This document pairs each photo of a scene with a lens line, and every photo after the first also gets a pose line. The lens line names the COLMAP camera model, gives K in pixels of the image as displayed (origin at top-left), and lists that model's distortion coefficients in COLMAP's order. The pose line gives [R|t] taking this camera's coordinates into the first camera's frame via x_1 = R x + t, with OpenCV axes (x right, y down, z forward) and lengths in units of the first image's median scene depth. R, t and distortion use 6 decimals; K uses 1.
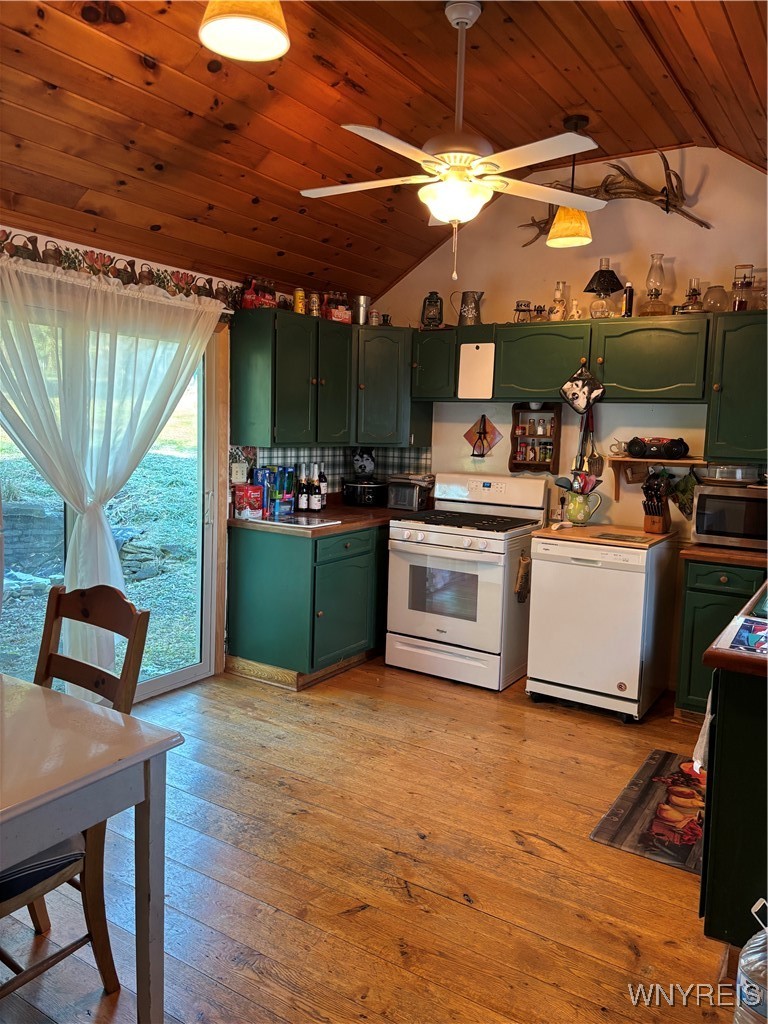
lens RADIAL K [[785.2, 0, 384.0], [0, 785.2, 512.0], [0, 0, 1]] dist [-0.002643, -0.000154]
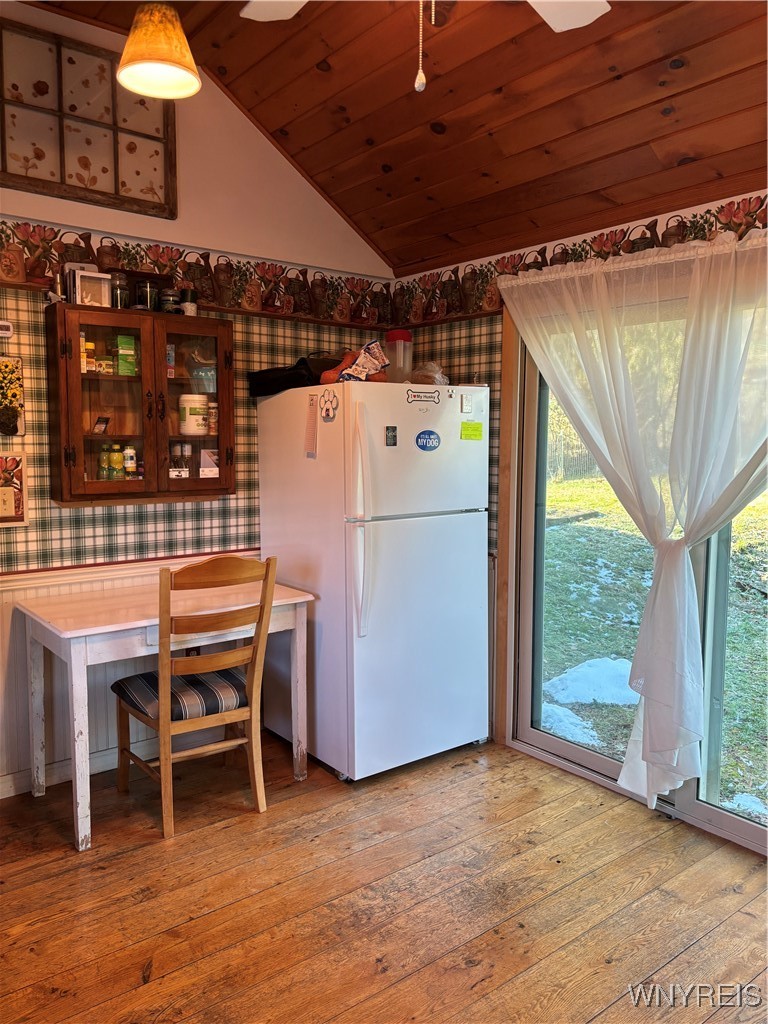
lens RADIAL K [[785.2, 0, 384.0], [0, 785.2, 512.0], [0, 0, 1]] dist [-0.002643, -0.000154]
pose [[-0.345299, 0.062727, -0.936394, 0.493912], [-0.110099, 0.988167, 0.106795, -0.097264], [0.932012, 0.139972, -0.334307, 1.084918]]
